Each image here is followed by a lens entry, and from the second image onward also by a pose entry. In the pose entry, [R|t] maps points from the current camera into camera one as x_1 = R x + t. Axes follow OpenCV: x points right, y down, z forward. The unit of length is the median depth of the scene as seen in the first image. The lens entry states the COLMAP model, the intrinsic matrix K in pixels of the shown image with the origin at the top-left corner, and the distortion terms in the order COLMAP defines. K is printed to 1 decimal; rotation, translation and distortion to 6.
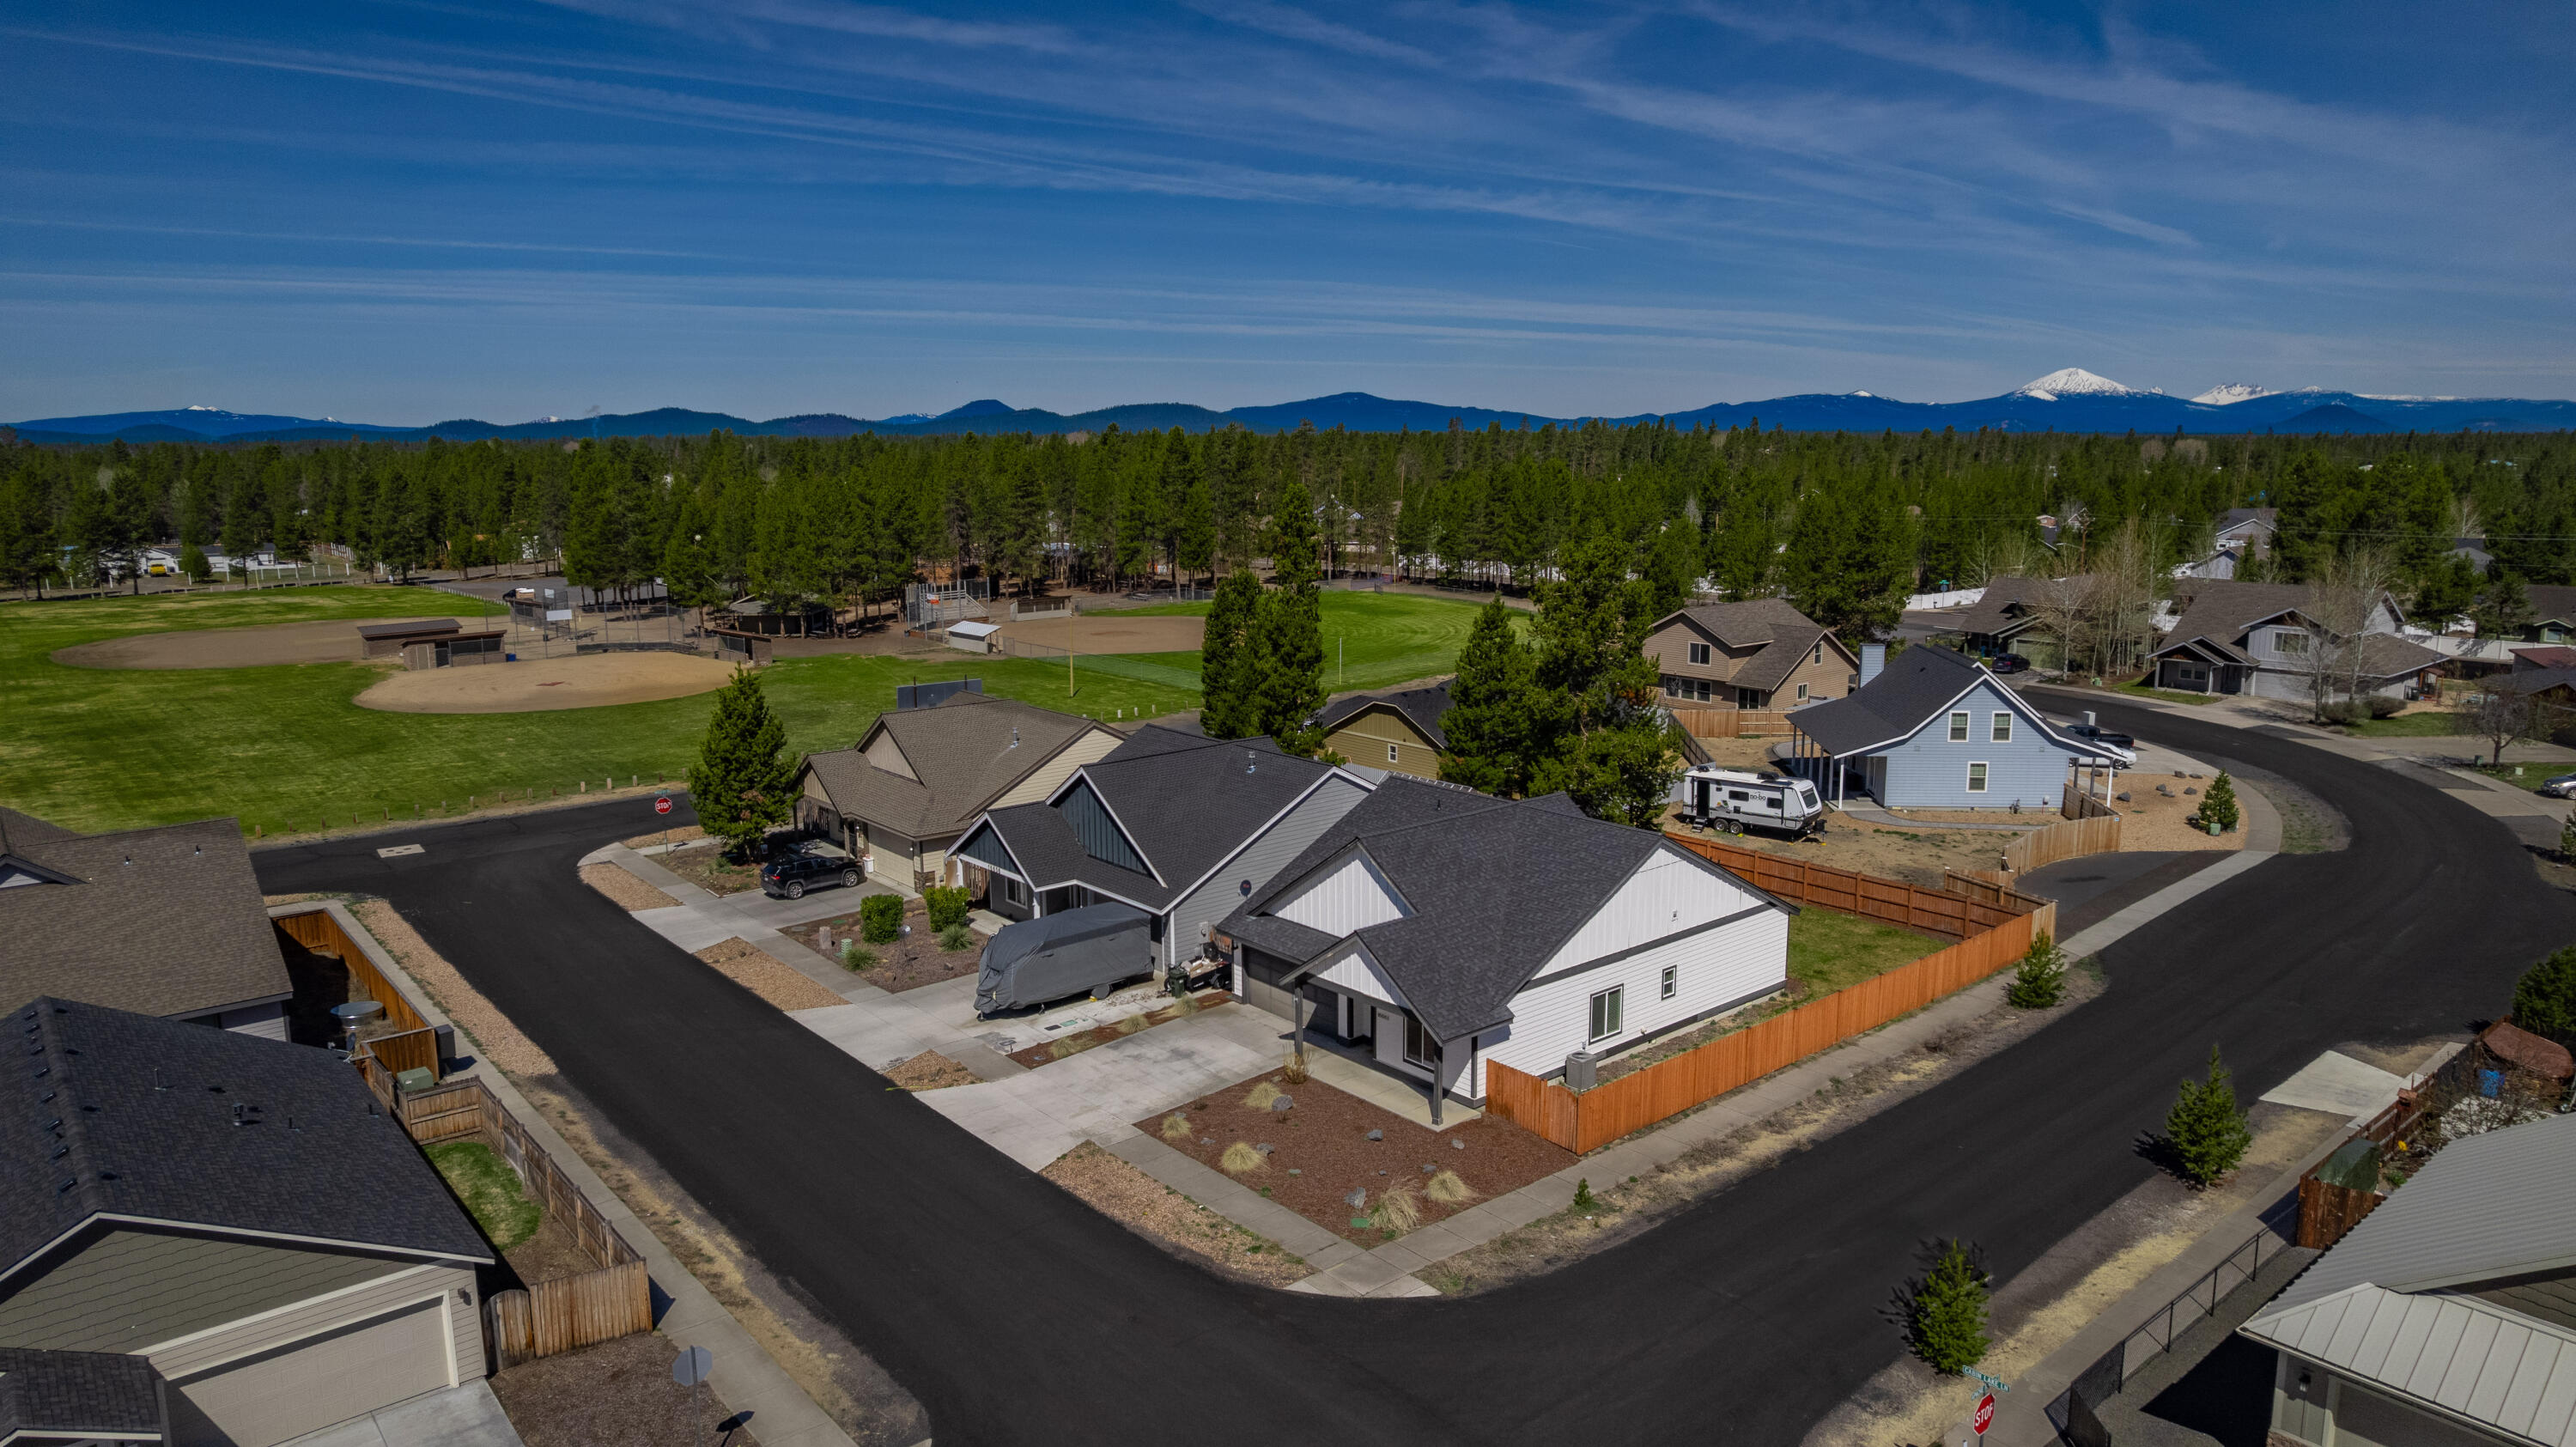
lens RADIAL K [[1652.6, 0, 1288.0], [0, 1652.6, 723.5], [0, 0, 1]] dist [-0.063689, 0.056871]
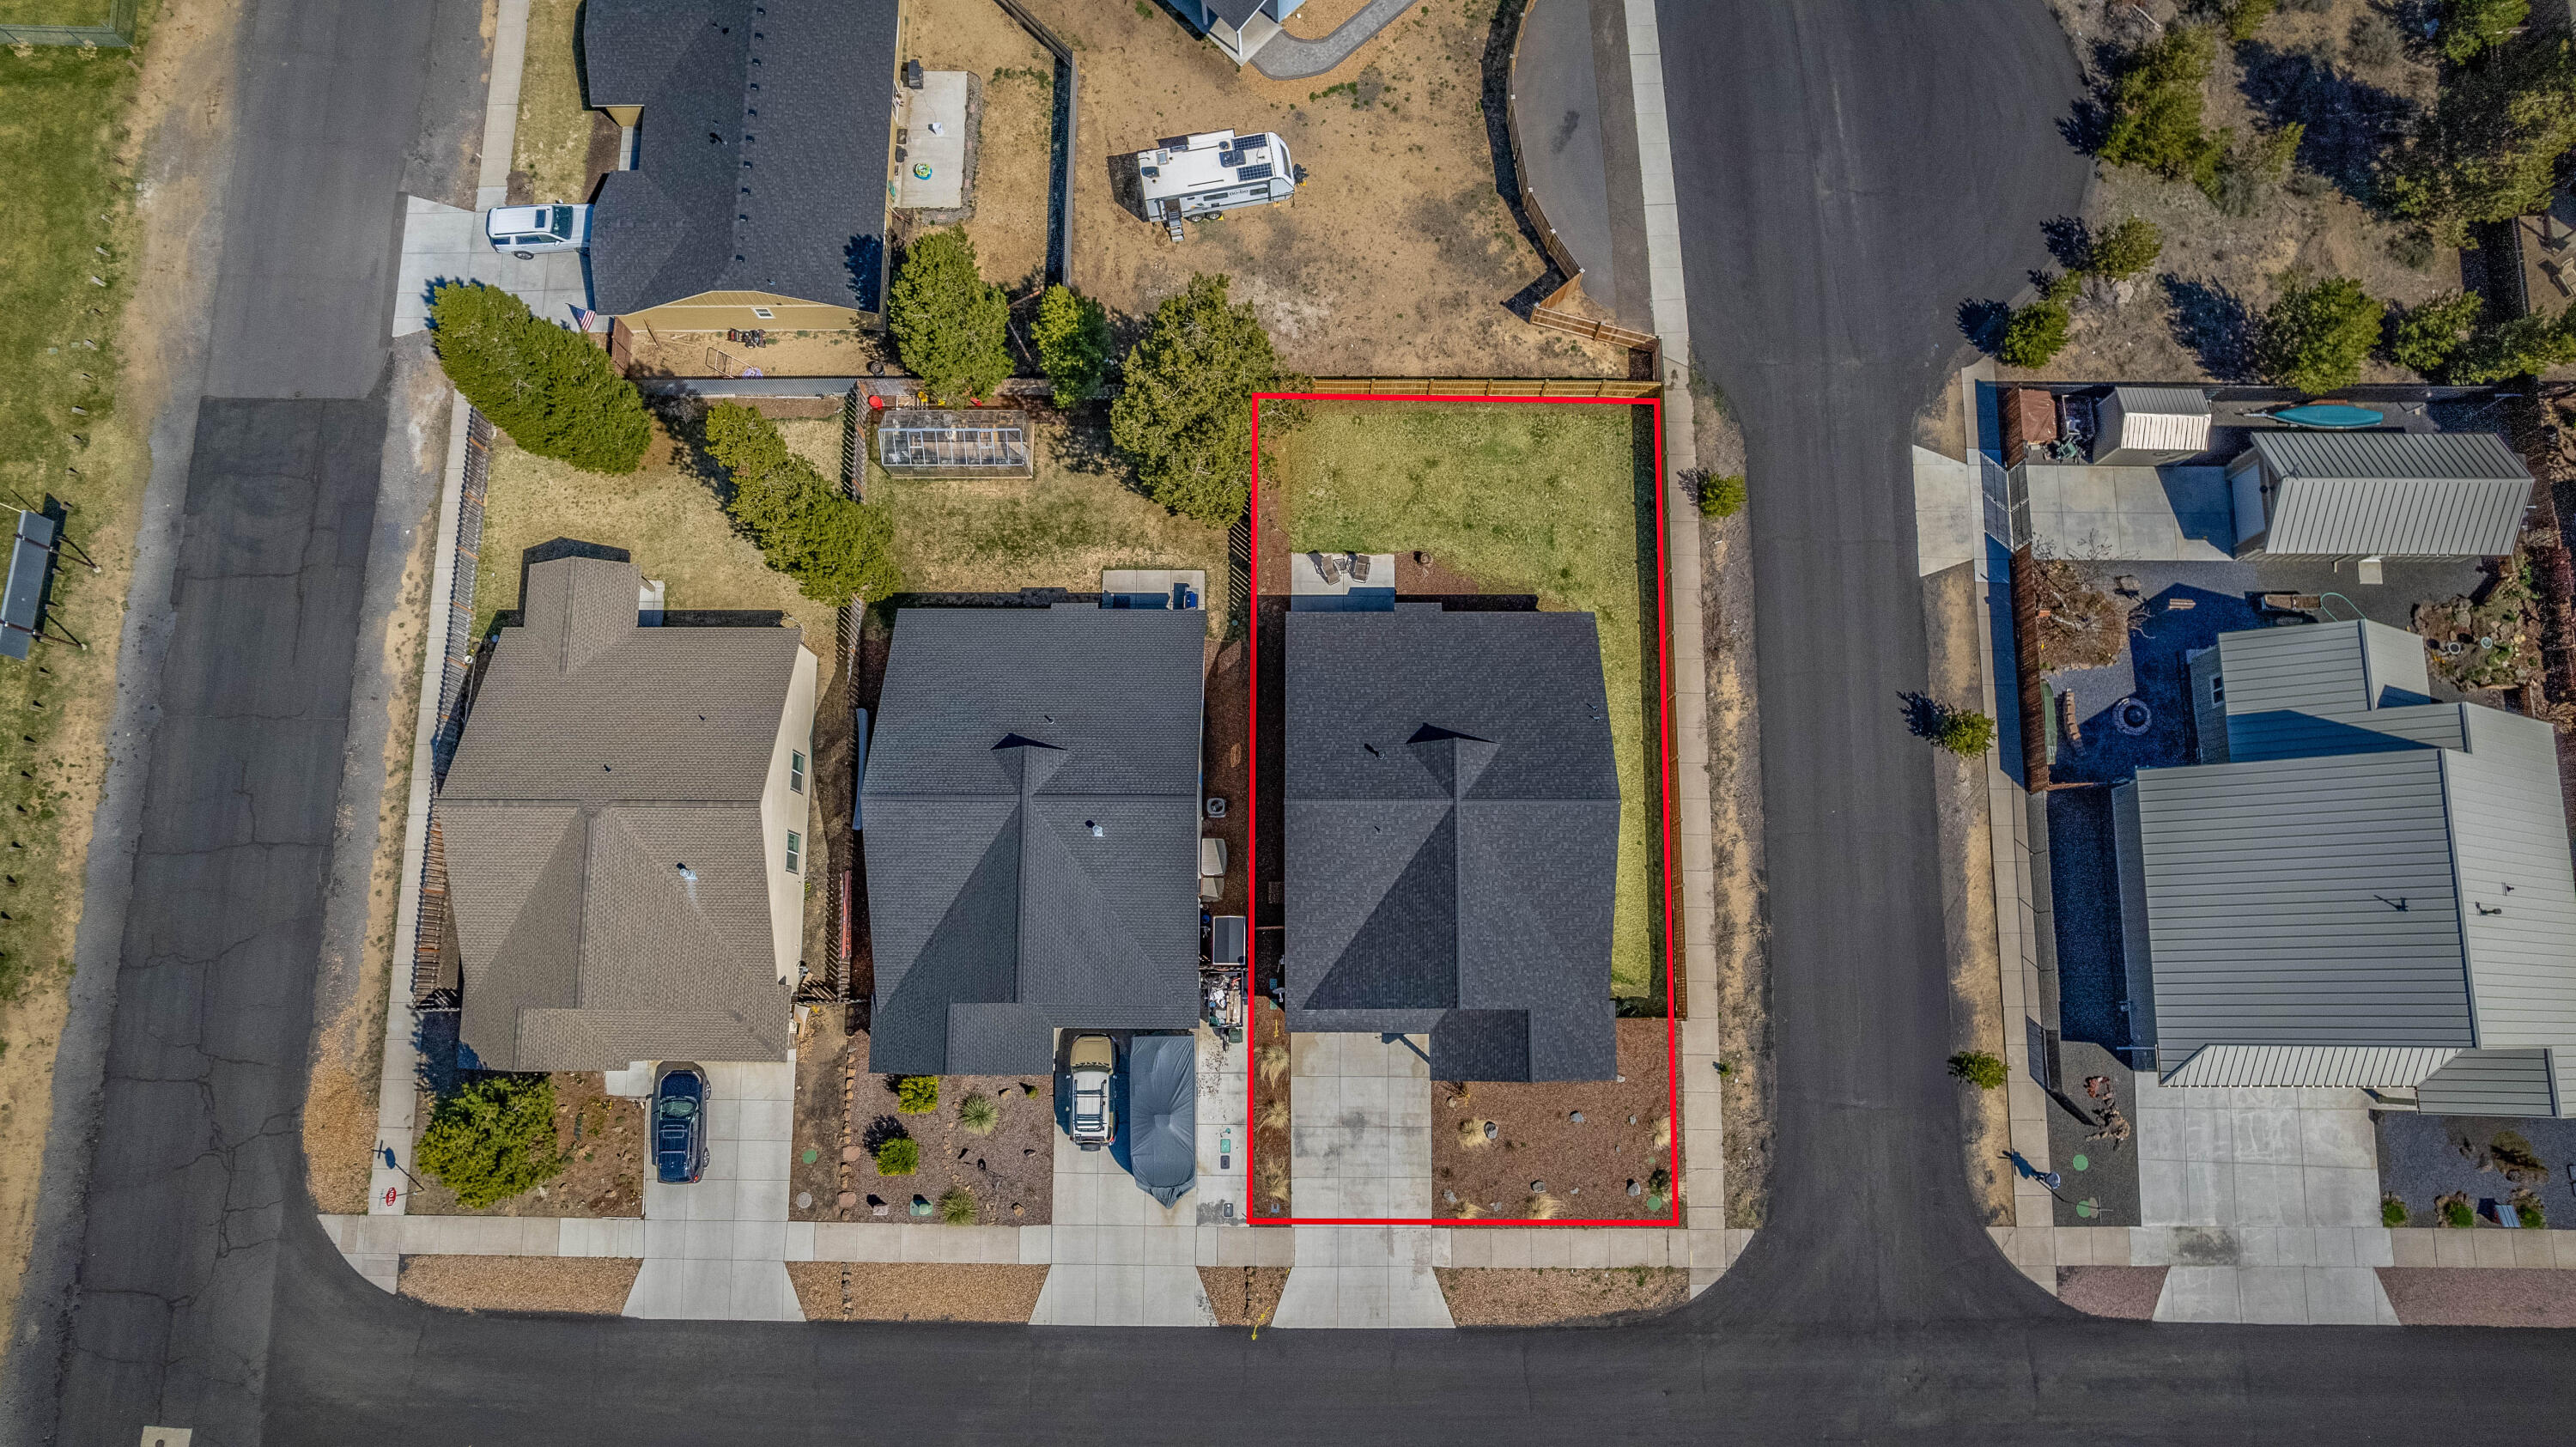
lens RADIAL K [[1652.6, 0, 1288.0], [0, 1652.6, 723.5], [0, 0, 1]] dist [-0.063689, 0.056871]
pose [[0.648032, -0.750481, 0.129741, -0.035707], [0.143418, 0.287548, 0.946968, -1.174093], [-0.747988, -0.595058, 0.293972, 0.936421]]
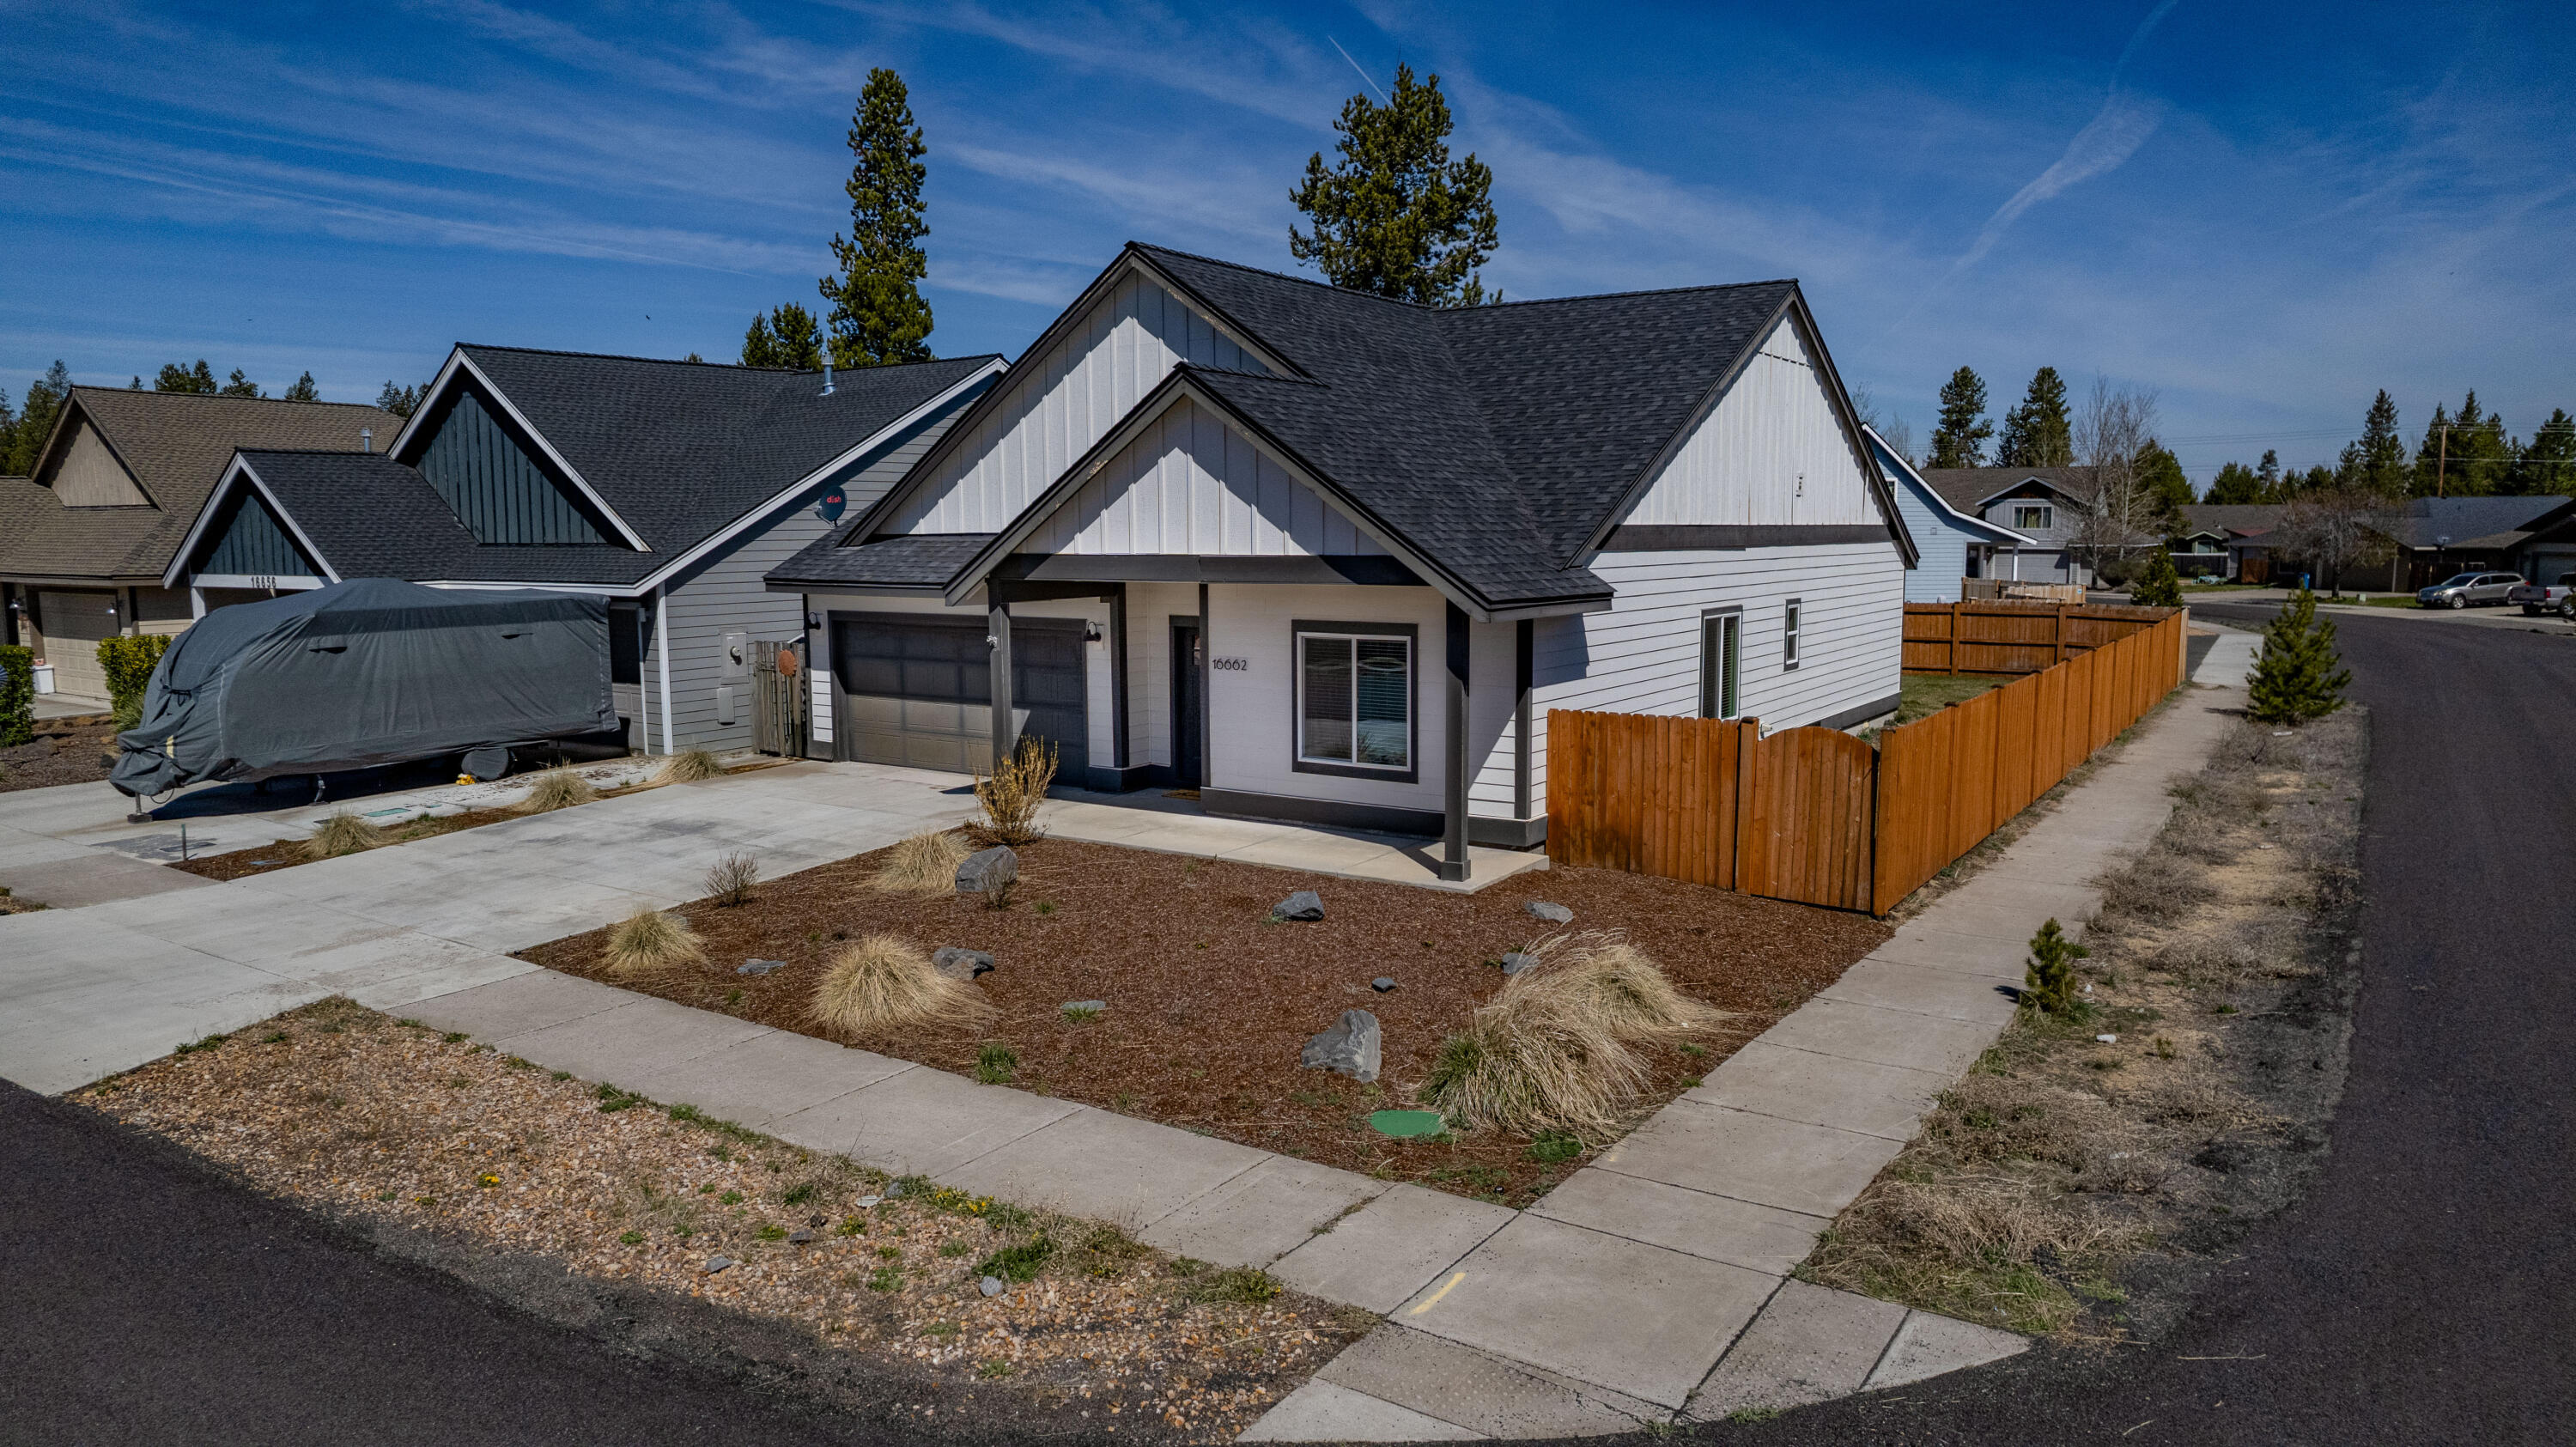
lens RADIAL K [[1652.6, 0, 1288.0], [0, 1652.6, 723.5], [0, 0, 1]] dist [-0.063689, 0.056871]
pose [[0.962430, -0.029806, 0.269890, -0.034632], [0.044580, 0.997814, -0.048776, 0.221594], [-0.267846, 0.058975, 0.961655, 0.661869]]
